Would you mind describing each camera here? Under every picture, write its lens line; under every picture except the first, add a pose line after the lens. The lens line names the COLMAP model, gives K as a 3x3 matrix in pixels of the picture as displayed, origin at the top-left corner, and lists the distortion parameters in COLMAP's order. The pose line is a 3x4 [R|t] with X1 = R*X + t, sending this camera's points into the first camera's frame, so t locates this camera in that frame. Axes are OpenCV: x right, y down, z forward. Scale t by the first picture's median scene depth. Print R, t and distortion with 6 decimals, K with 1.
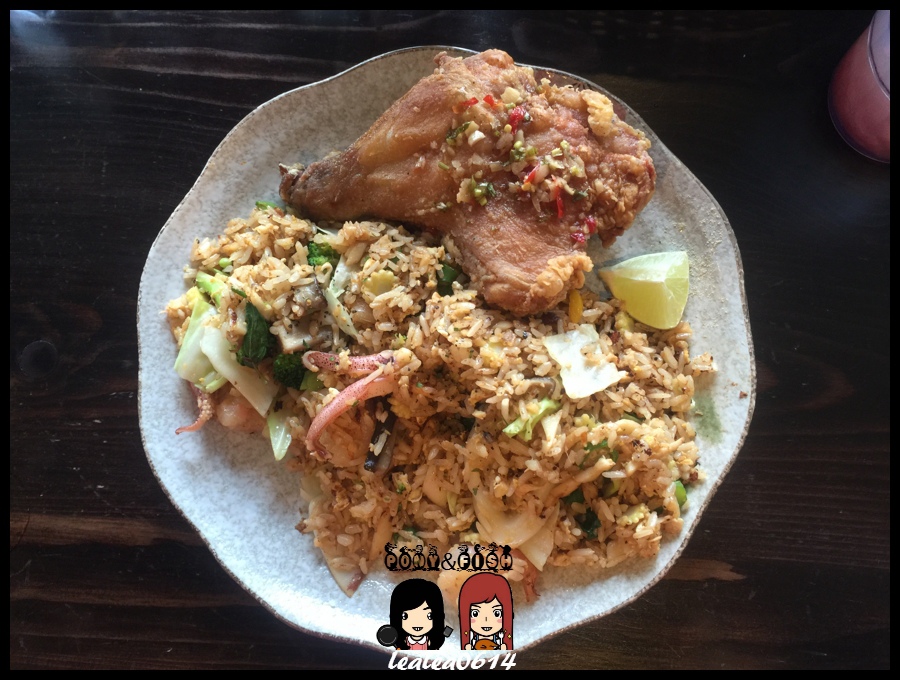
lens RADIAL K [[788.3, 0, 447.7], [0, 788.3, 340.0], [0, 0, 1]] dist [0.035873, -0.095041]
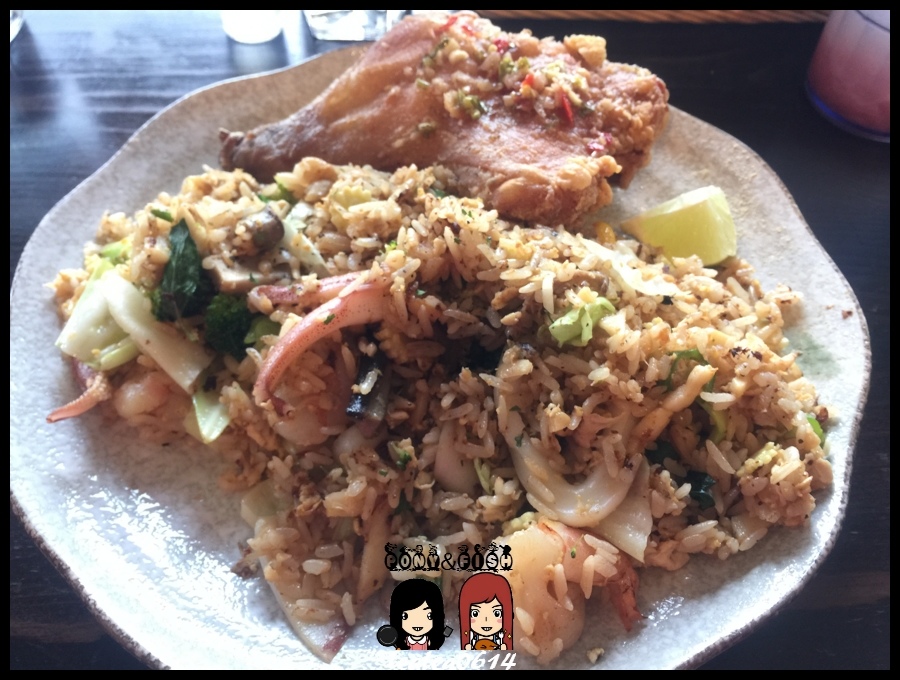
lens RADIAL K [[788.3, 0, 451.8], [0, 788.3, 341.0], [0, 0, 1]] dist [0.035873, -0.095041]
pose [[0.991270, -0.063395, 0.115604, -0.087796], [0.110278, 0.879237, -0.463445, 0.404339], [-0.072264, 0.472148, 0.878552, 0.384923]]
